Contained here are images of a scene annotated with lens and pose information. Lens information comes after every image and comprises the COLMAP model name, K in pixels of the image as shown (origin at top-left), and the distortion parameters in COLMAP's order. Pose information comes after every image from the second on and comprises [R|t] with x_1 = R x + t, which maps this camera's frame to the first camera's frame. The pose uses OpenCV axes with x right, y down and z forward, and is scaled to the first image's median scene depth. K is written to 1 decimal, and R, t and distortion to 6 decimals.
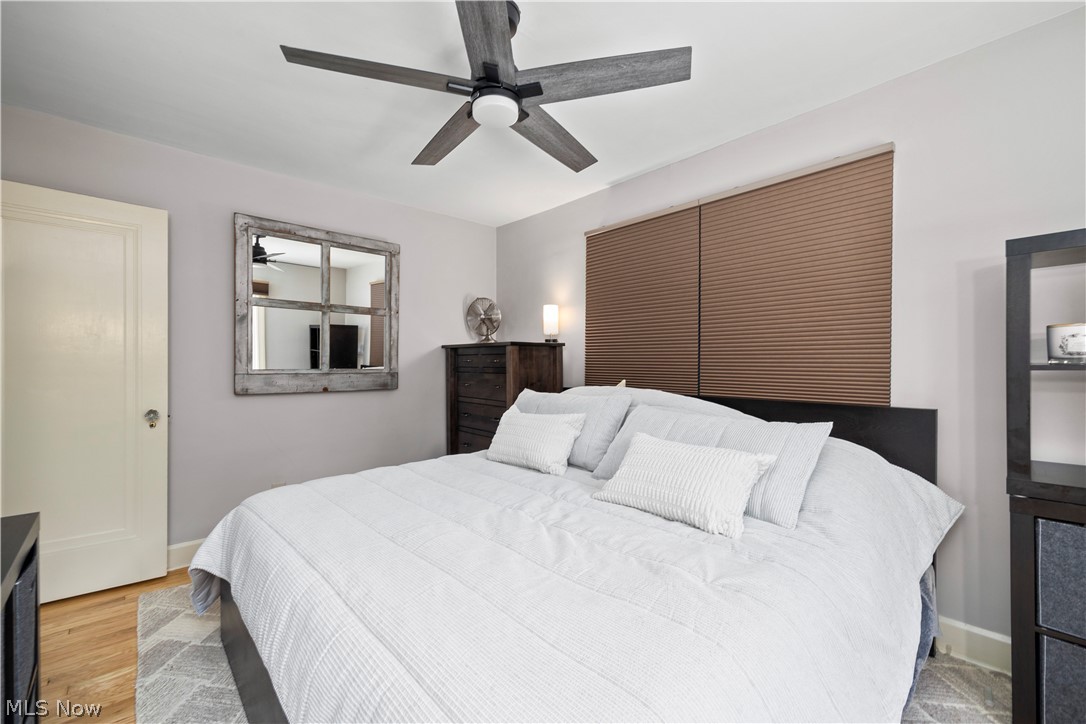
lens RADIAL K [[431.4, 0, 546.3], [0, 431.4, 367.9], [0, 0, 1]] dist [0.001110, 0.000239]
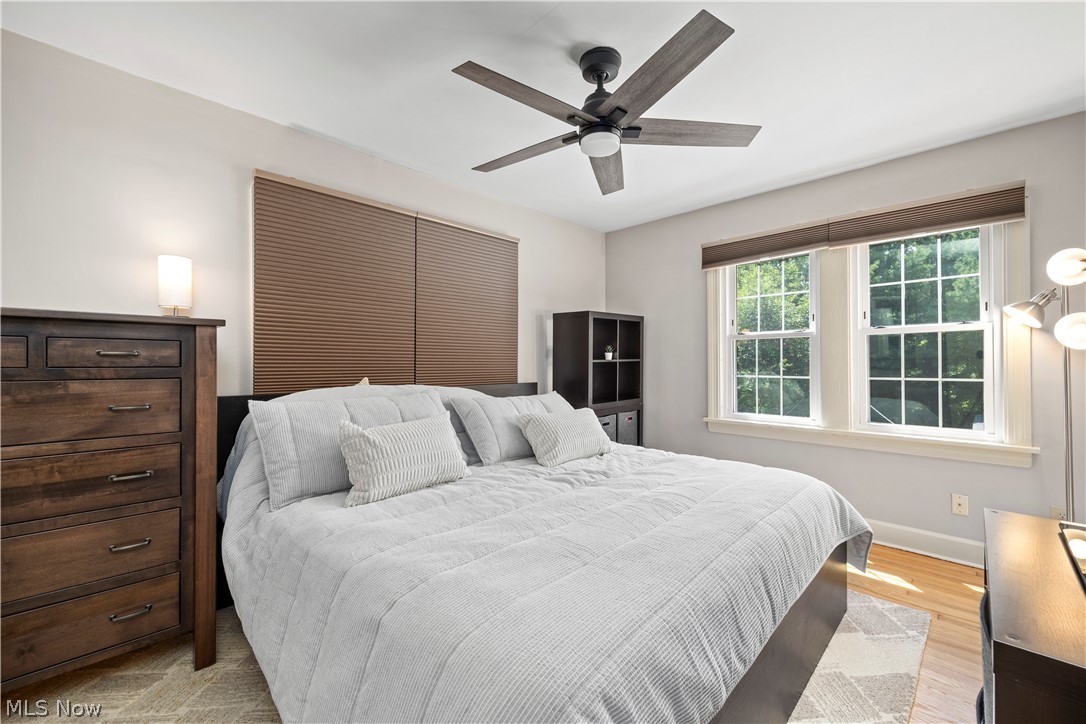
lens RADIAL K [[431.4, 0, 541.0], [0, 431.4, 359.6], [0, 0, 1]] dist [0.001110, 0.000239]
pose [[-0.021171, -0.005579, 0.999760, -0.693557], [0.001000, 0.999984, 0.005601, -0.012773], [-0.999775, 0.001118, -0.021165, 0.634224]]
